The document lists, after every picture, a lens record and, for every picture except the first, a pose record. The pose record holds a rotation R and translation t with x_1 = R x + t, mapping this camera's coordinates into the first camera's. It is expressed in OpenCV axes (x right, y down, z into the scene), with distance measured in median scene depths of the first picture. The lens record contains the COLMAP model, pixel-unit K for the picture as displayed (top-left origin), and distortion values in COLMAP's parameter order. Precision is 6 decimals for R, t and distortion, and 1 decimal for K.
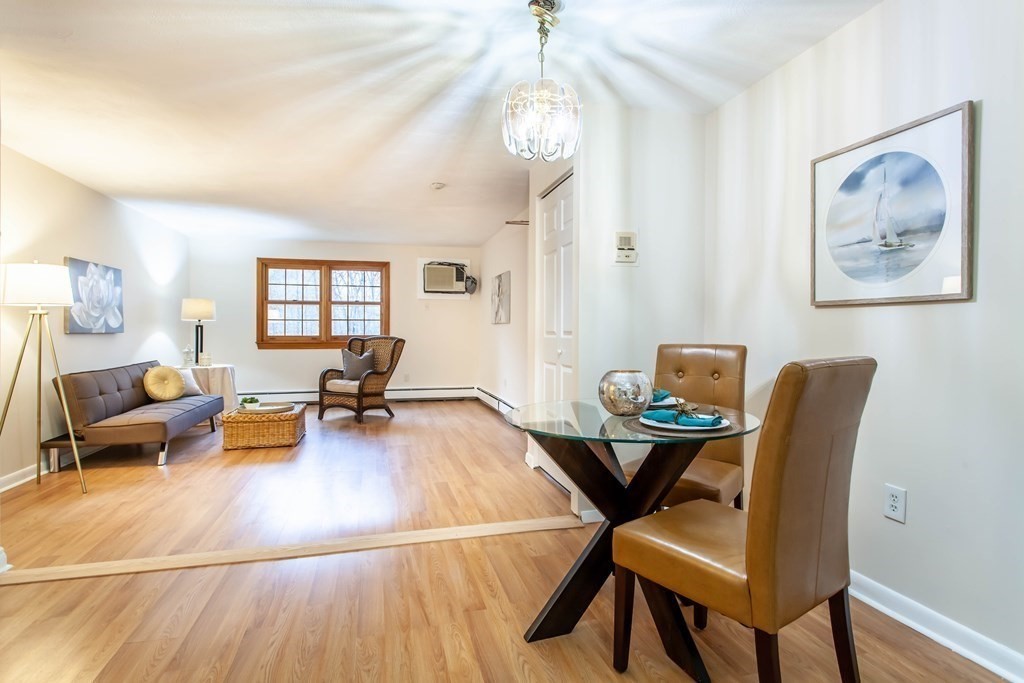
lens RADIAL K [[541.2, 0, 489.7], [0, 541.2, 342.0], [0, 0, 1]] dist [-0.000457, 0.000254]
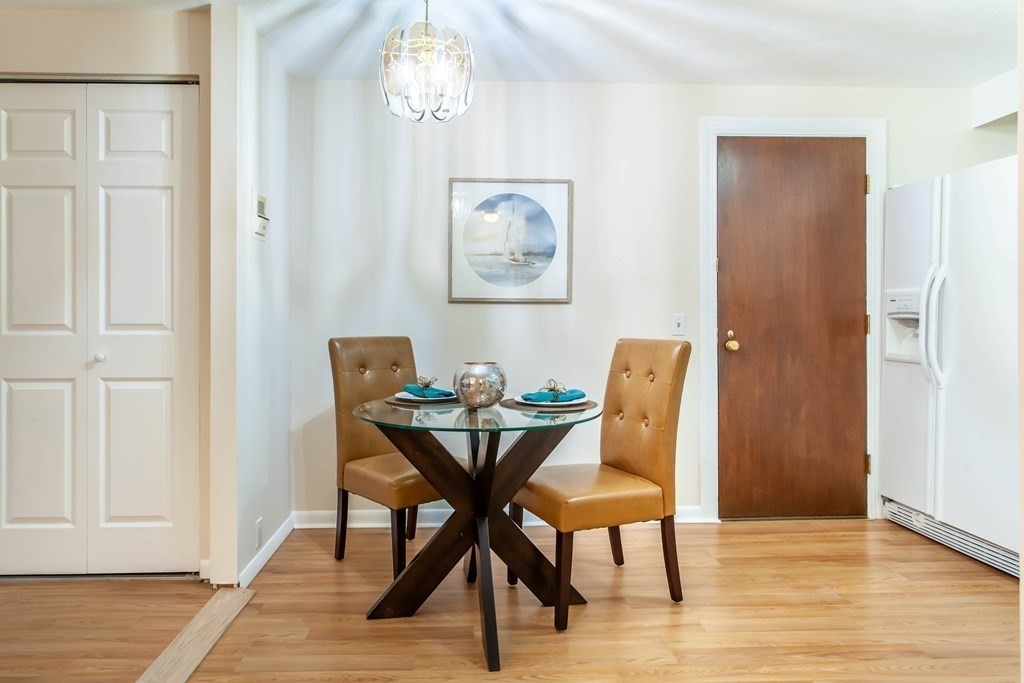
lens RADIAL K [[658.7, 0, 506.6], [0, 658.7, 330.7], [0, 0, 1]] dist [-0.001940, 0.001552]
pose [[0.164047, -0.015275, 0.986334, -0.395207], [0.021462, 0.999699, 0.011913, -0.008214], [-0.986219, 0.019214, 0.164325, 0.316518]]
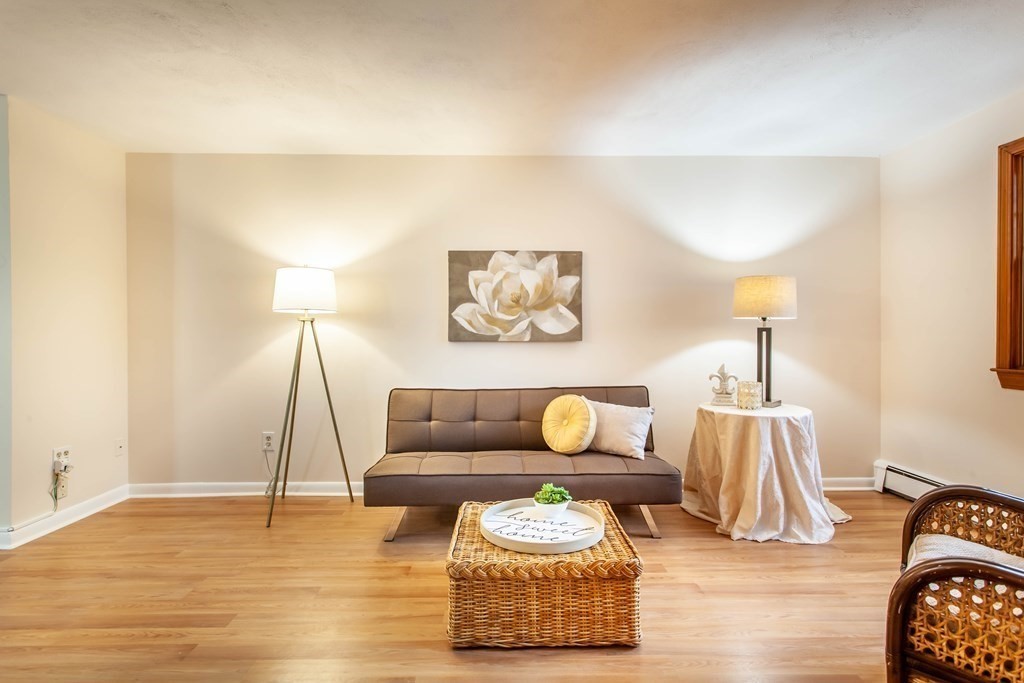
lens RADIAL K [[497.5, 0, 502.8], [0, 497.5, 336.2], [0, 0, 1]] dist [0.000511, 0.002100]
pose [[-0.190641, 0.002103, -0.981658, -0.030308], [-0.019966, 0.999783, 0.006019, -0.029376], [0.981457, 0.020747, -0.190558, 1.181843]]
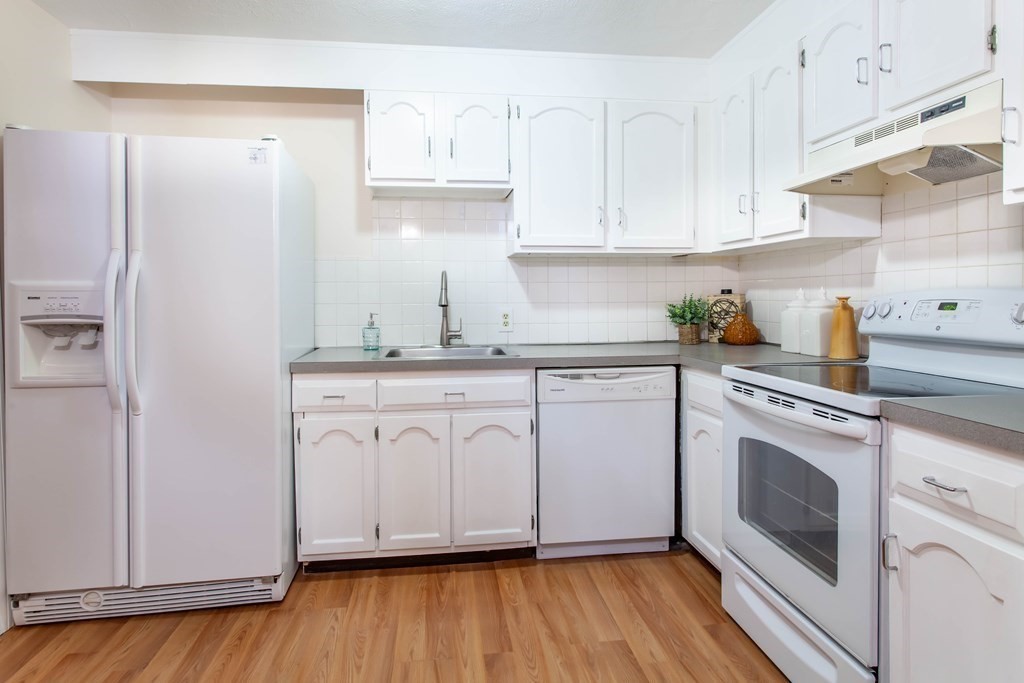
lens RADIAL K [[599.1, 0, 509.9], [0, 599.1, 308.6], [0, 0, 1]] dist [-0.001676, 0.002481]
pose [[-0.996426, 0.008913, 0.083994, -0.009574], [0.012221, 0.999166, 0.038951, -0.028176], [-0.083577, 0.039839, -0.995705, 0.423746]]
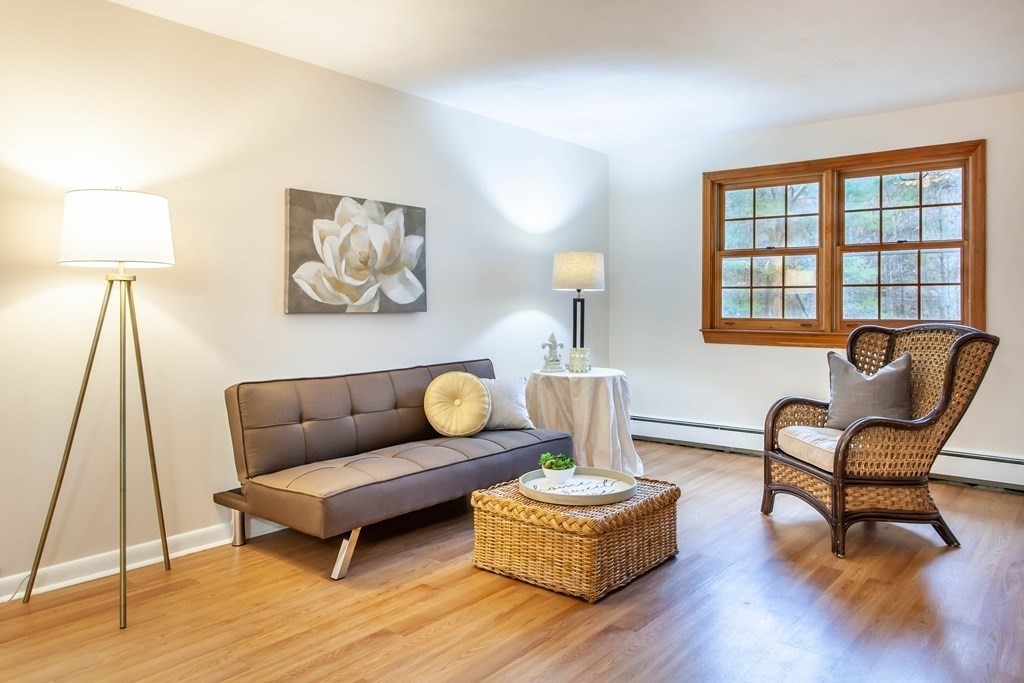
lens RADIAL K [[717.9, 0, 523.3], [0, 717.9, 296.2], [0, 0, 1]] dist [-0.008484, 0.001126]
pose [[0.633401, -0.008544, -0.773776, 0.015607], [-0.017582, 0.999522, -0.025429, -0.018800], [0.773624, 0.029711, 0.632948, 0.665467]]
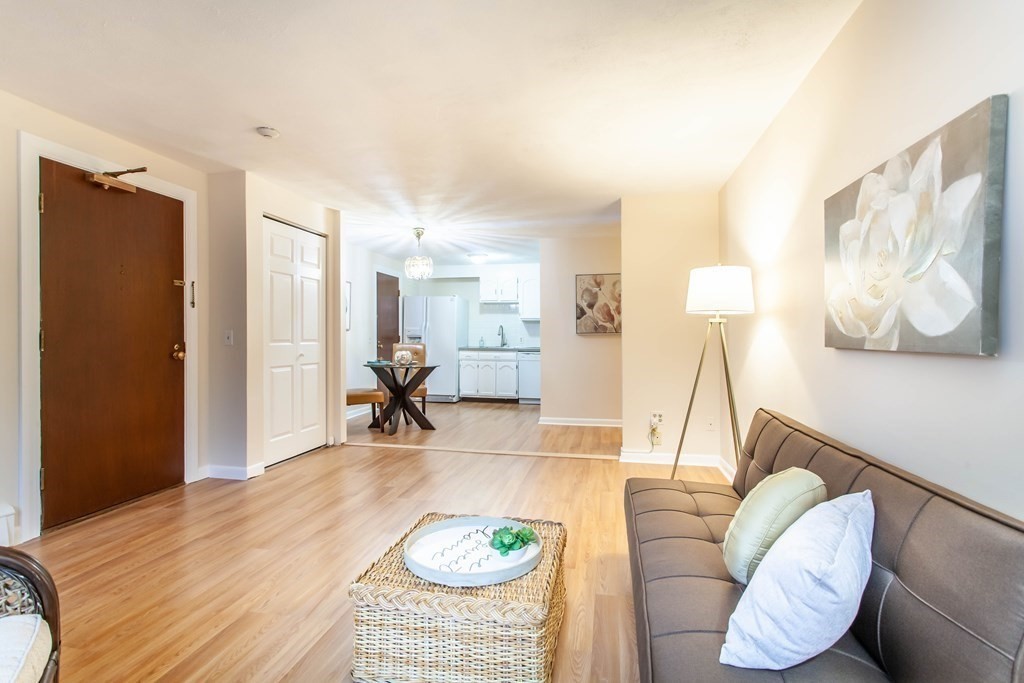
lens RADIAL K [[497.5, 0, 522.6], [0, 497.5, 337.4], [0, 0, 1]] dist [0.000511, 0.002100]
pose [[-0.926015, -0.002332, 0.377479, -0.659950], [0.005771, 0.999777, 0.020334, -0.036126], [-0.377442, 0.021008, -0.925795, 1.486429]]
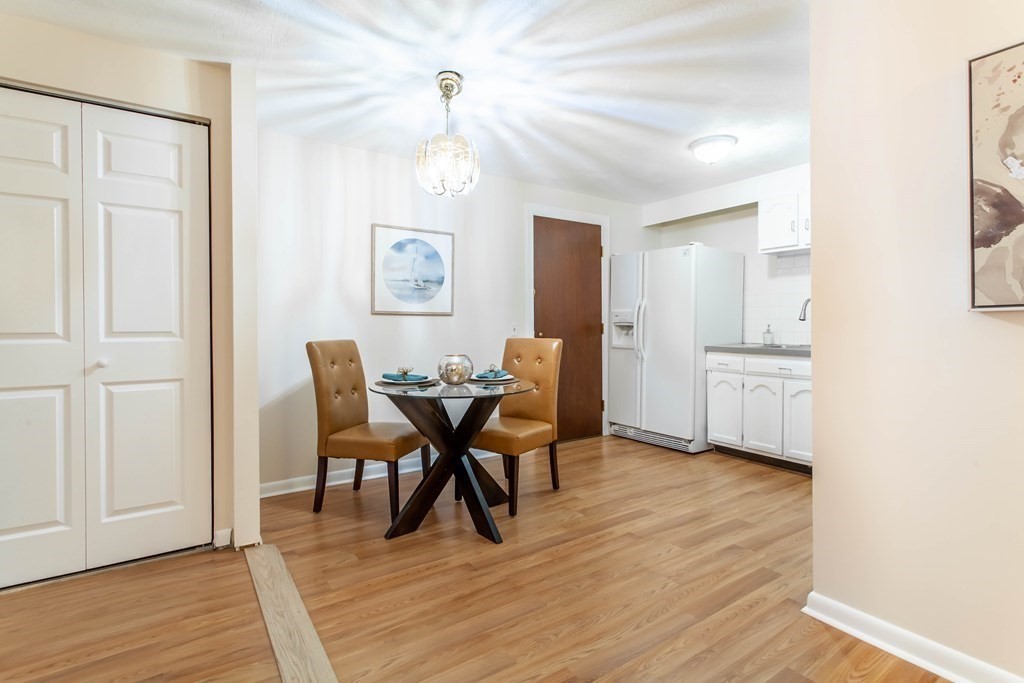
lens RADIAL K [[497.5, 0, 528.0], [0, 497.5, 336.3], [0, 0, 1]] dist [0.000511, 0.002100]
pose [[-0.398412, -0.018407, 0.917022, -0.468713], [0.022213, 0.999312, 0.029709, -0.015705], [-0.916938, 0.032207, -0.397729, 0.576801]]
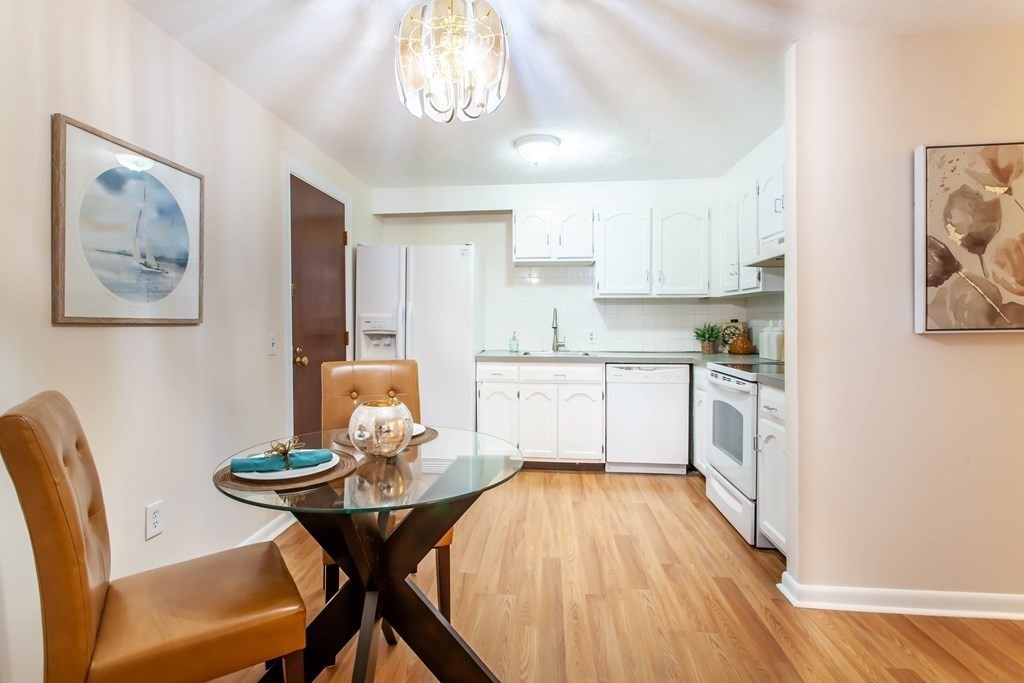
lens RADIAL K [[497.5, 0, 497.1], [0, 497.5, 330.1], [0, 0, 1]] dist [0.000511, 0.002100]
pose [[-0.952423, -0.003428, 0.304760, -0.066353], [0.007993, 0.999312, 0.036218, -0.037351], [-0.304674, 0.036931, -0.951740, 0.709918]]
